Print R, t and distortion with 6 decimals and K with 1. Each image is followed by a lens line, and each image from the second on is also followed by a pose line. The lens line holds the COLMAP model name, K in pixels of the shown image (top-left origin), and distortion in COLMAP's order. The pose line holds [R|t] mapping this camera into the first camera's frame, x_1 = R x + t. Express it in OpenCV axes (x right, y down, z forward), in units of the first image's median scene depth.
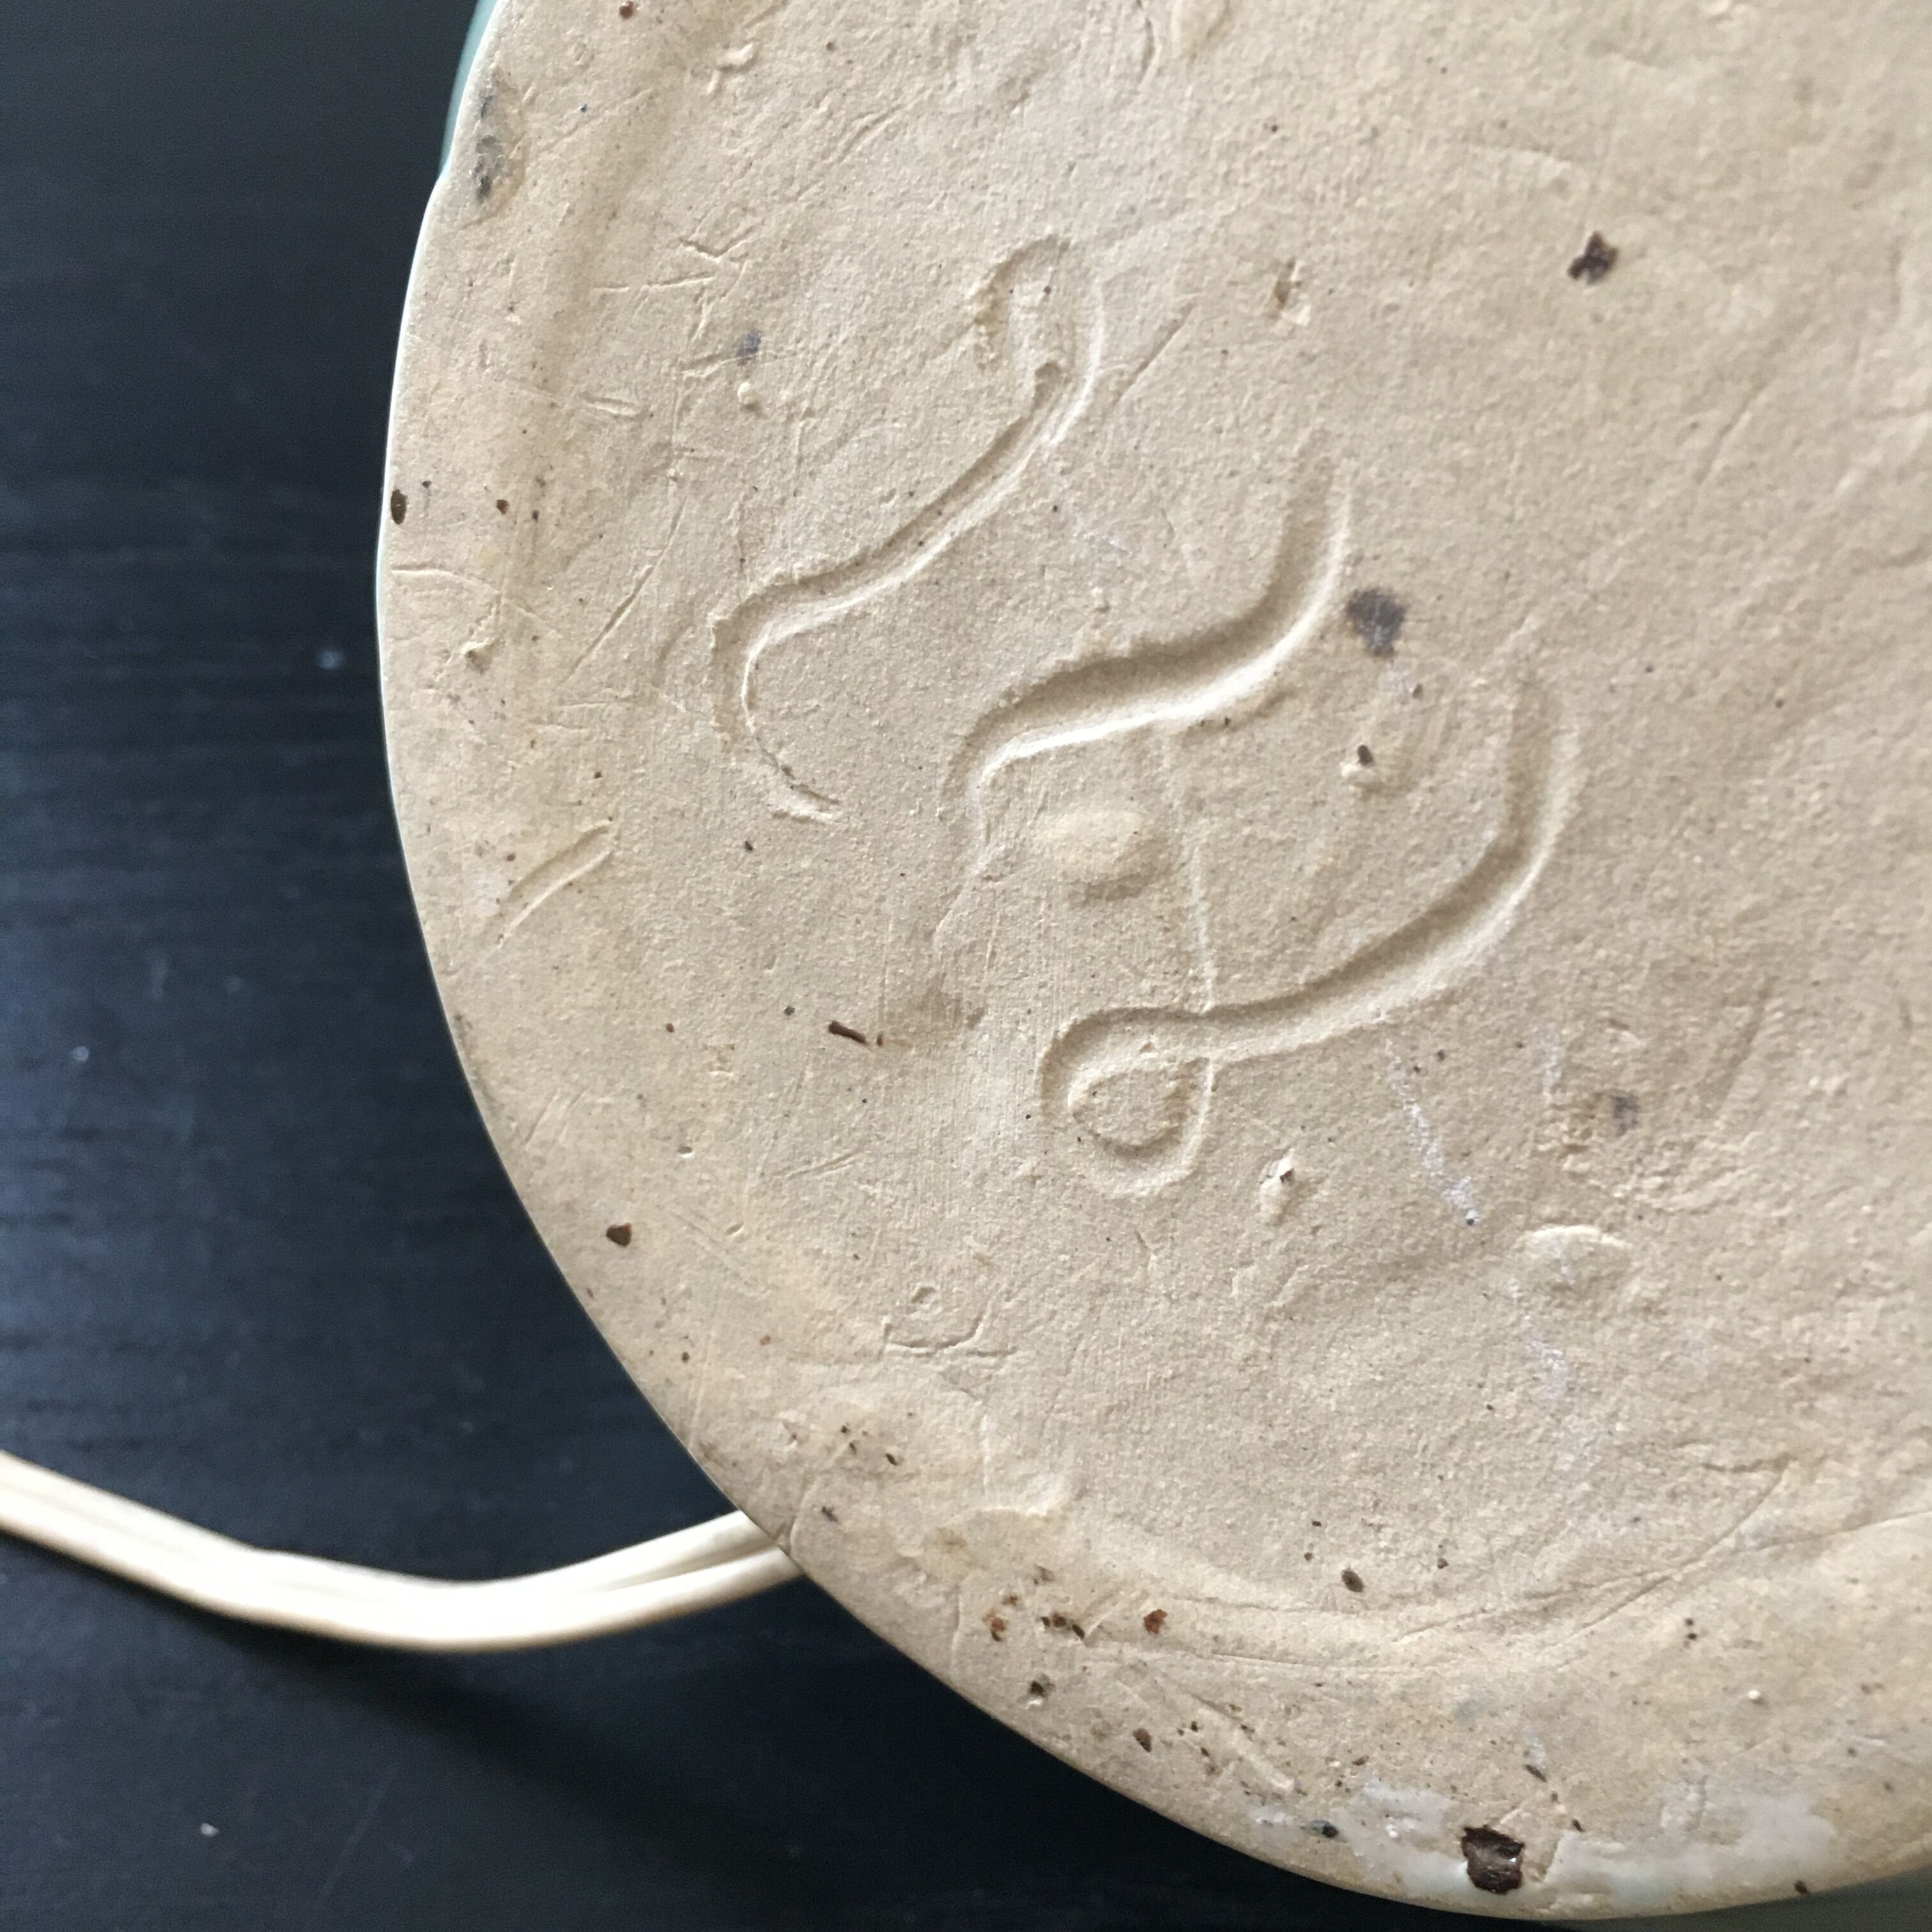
lens RADIAL K [[2317.9, 0, 958.5], [0, 2317.9, 973.5], [0, 0, 1]] dist [0.027262, 0.000000]
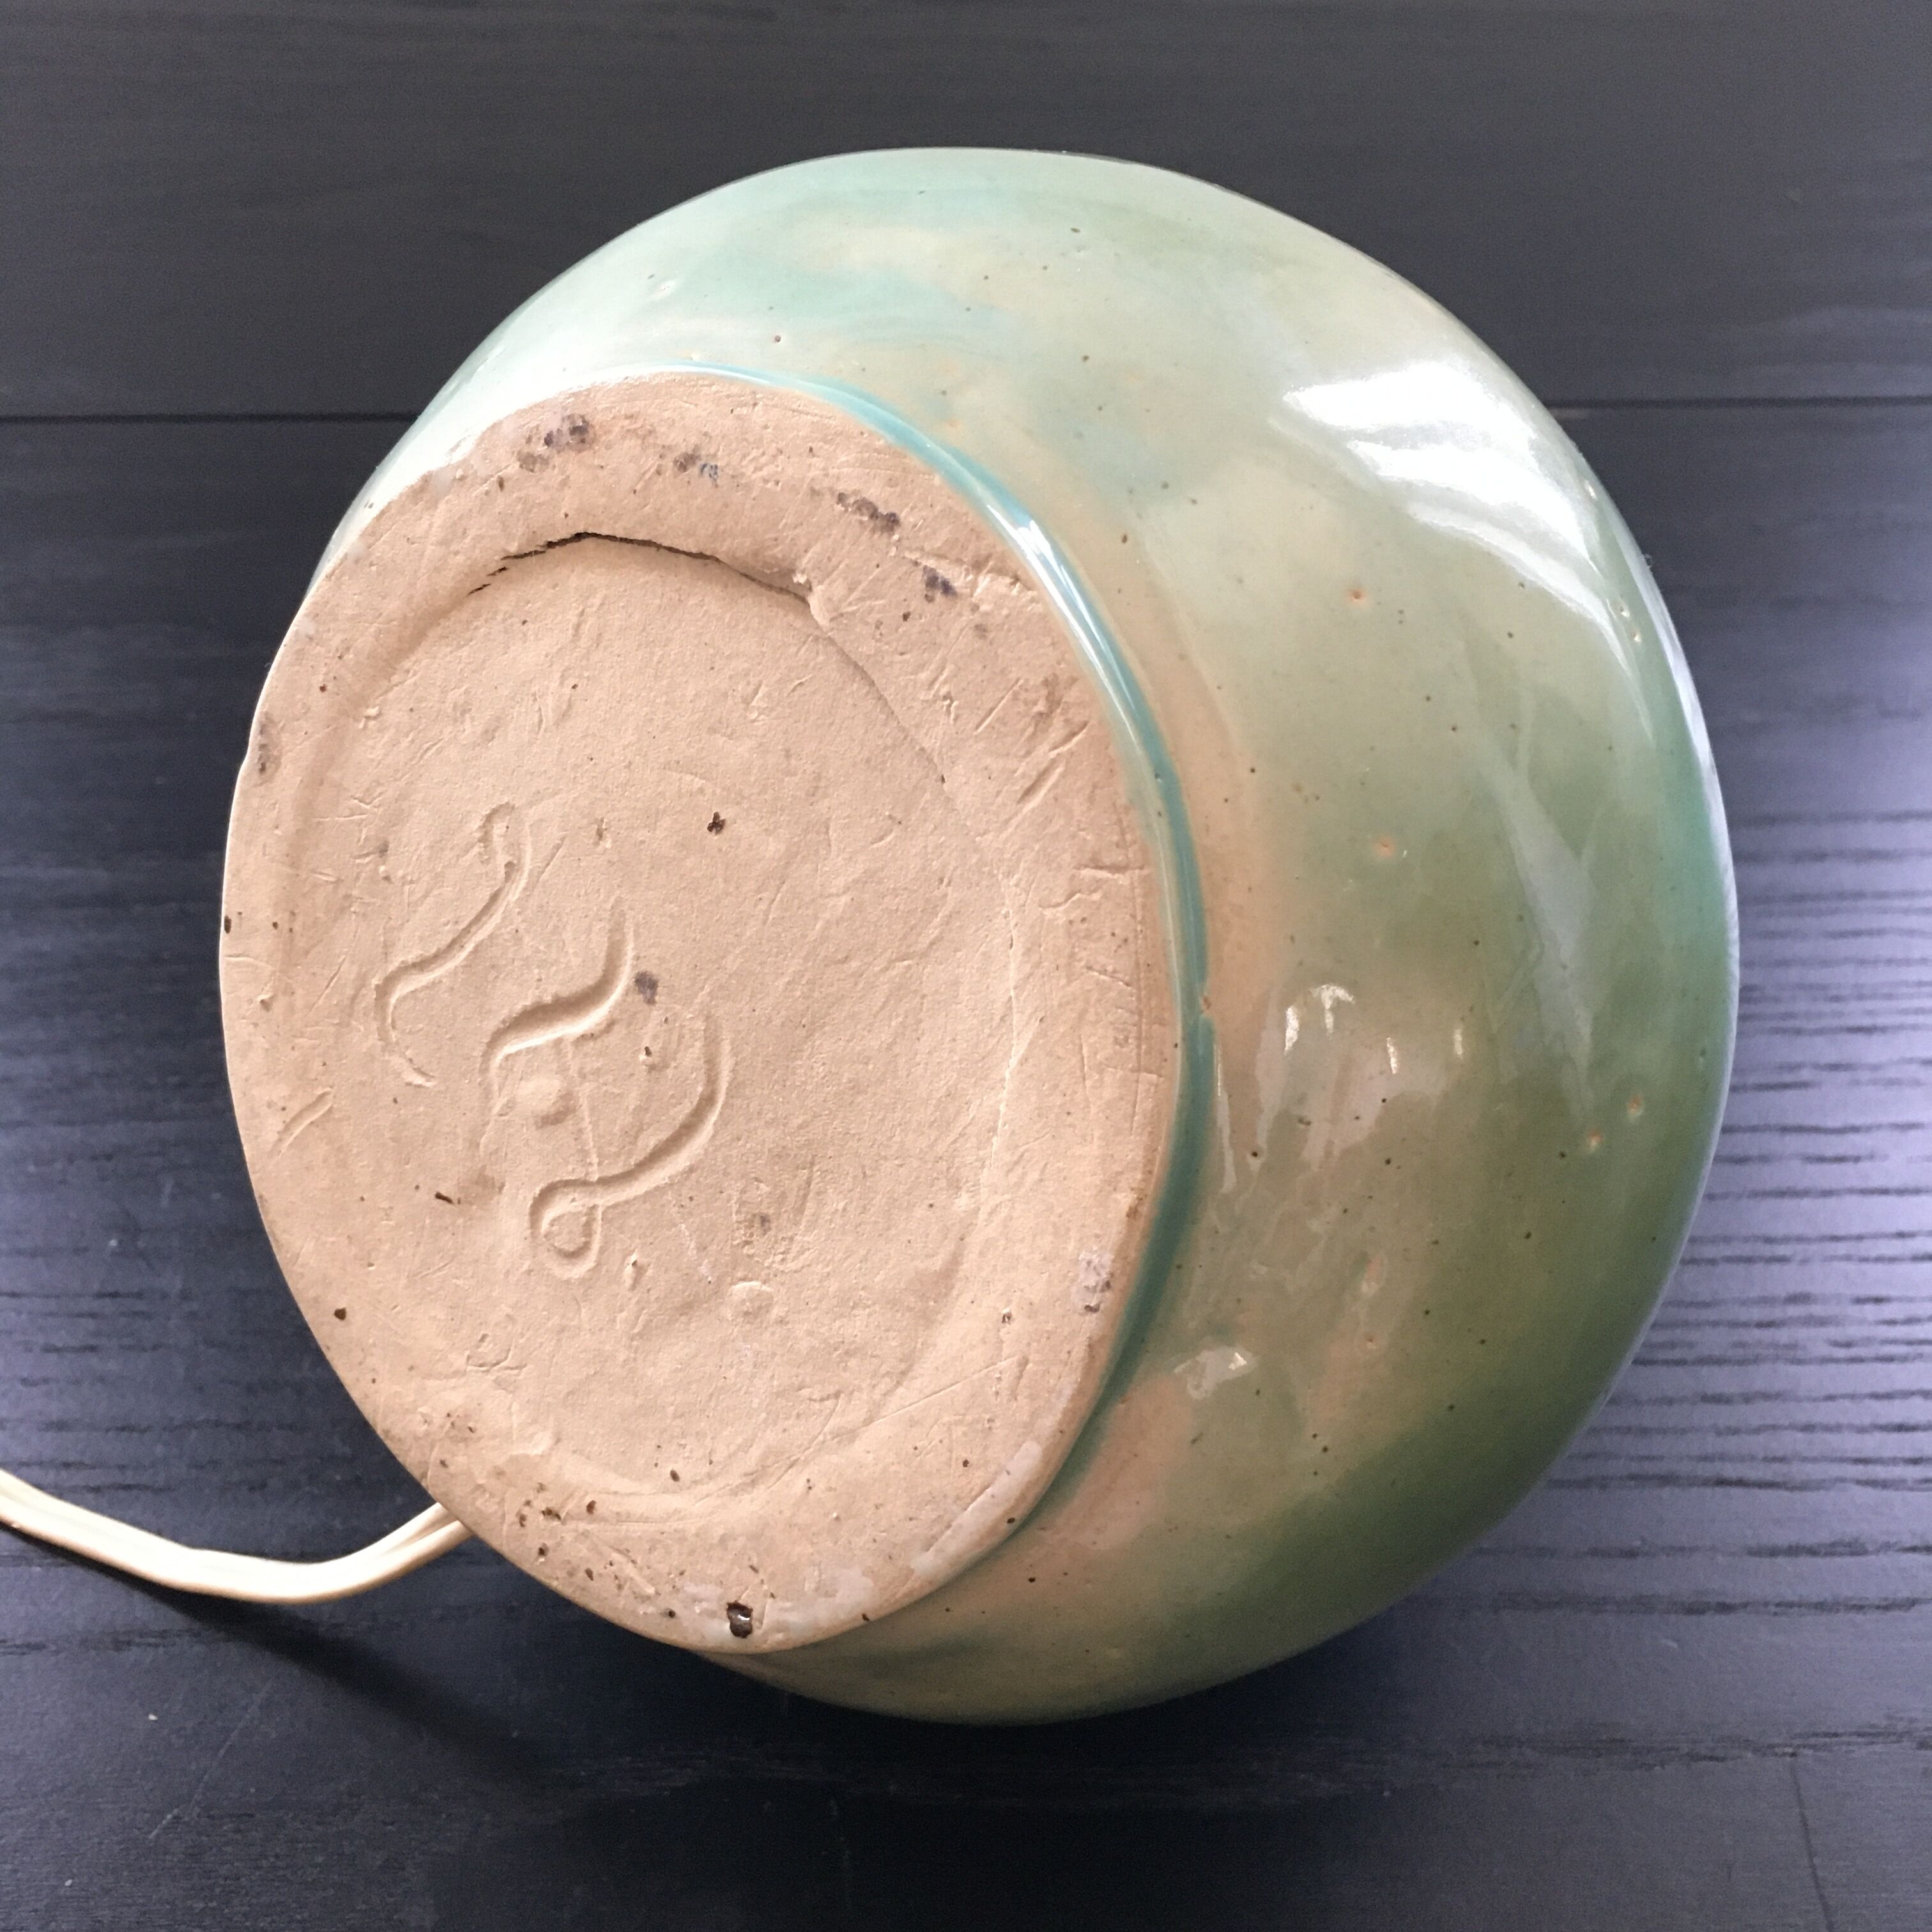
lens RADIAL K [[2317.9, 0, 974.1], [0, 2317.9, 961.6], [0, 0, 1]] dist [0.027262, 0.000000]
pose [[0.997582, -0.021806, -0.065984, 0.557756], [0.014395, 0.993741, -0.110774, 0.054260], [0.067987, 0.109556, 0.991653, -0.949169]]
